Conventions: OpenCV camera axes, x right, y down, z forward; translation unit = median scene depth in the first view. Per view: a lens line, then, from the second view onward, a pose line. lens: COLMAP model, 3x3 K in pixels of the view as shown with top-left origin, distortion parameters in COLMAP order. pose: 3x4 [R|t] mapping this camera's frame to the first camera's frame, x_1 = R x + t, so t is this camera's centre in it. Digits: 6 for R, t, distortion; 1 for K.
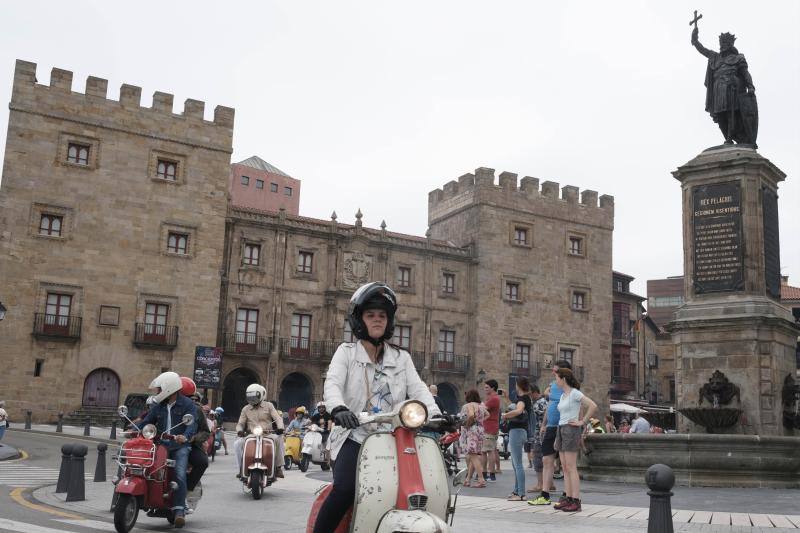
lens RADIAL K [[893.5, 0, 421.7], [0, 893.5, 277.6], [0, 0, 1]] dist [0.003274, 0.000000]
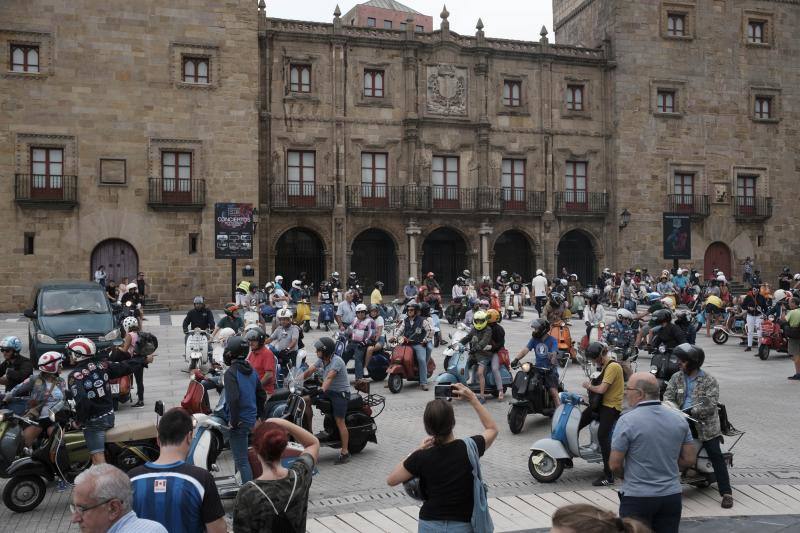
lens RADIAL K [[805.3, 0, 398.7], [0, 805.3, 272.8], [0, 0, 1]] dist [0.001404, 0.000000]
pose [[0.968067, -0.044191, -0.246767, 0.053643], [0.085074, 0.983838, 0.157561, 0.036439], [0.235816, -0.173523, 0.956180, 0.339039]]
